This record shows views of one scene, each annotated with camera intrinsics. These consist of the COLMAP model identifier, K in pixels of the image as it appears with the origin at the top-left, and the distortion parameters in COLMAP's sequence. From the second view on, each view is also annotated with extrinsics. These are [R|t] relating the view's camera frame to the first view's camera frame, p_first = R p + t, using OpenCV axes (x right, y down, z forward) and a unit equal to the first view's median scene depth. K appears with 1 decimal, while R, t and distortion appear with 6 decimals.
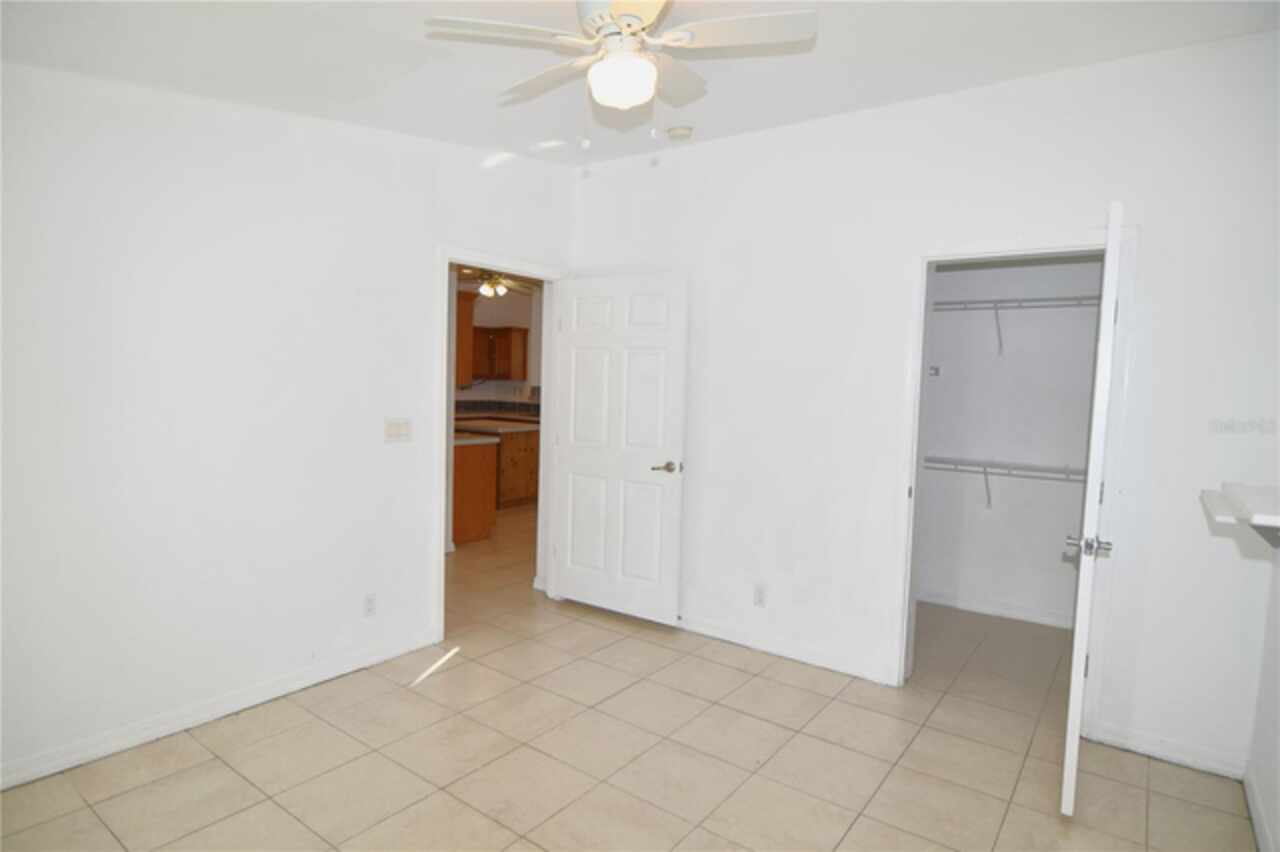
lens RADIAL K [[690.9, 0, 640.0], [0, 690.9, 426.0], [0, 0, 1]] dist [-0.016503, -0.000339]
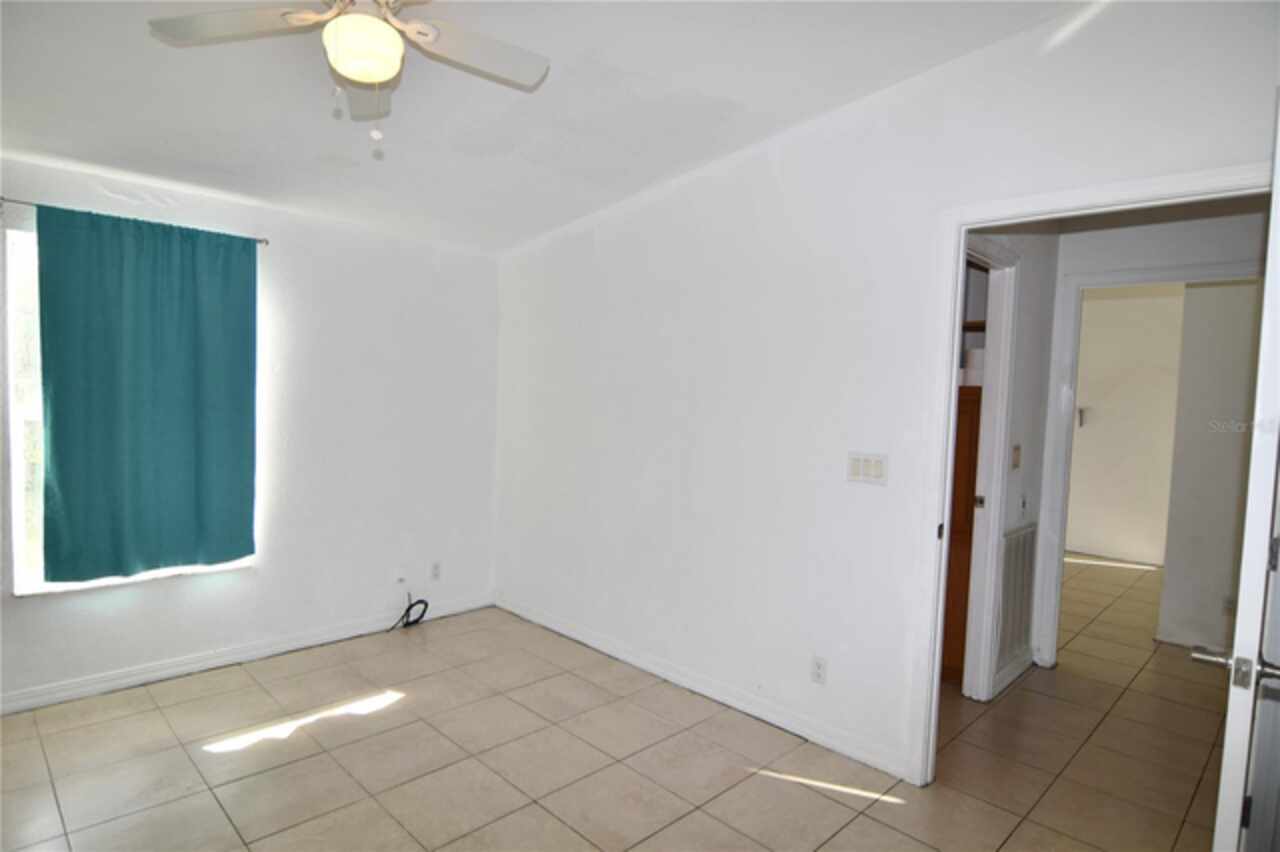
lens RADIAL K [[690.9, 0, 640.0], [0, 690.9, 426.0], [0, 0, 1]] dist [-0.016503, -0.000339]
pose [[-0.139544, 0.014156, -0.990115, 0.473130], [-0.107354, 0.993788, 0.029339, -0.039009], [0.984379, 0.110387, -0.137158, 0.876089]]
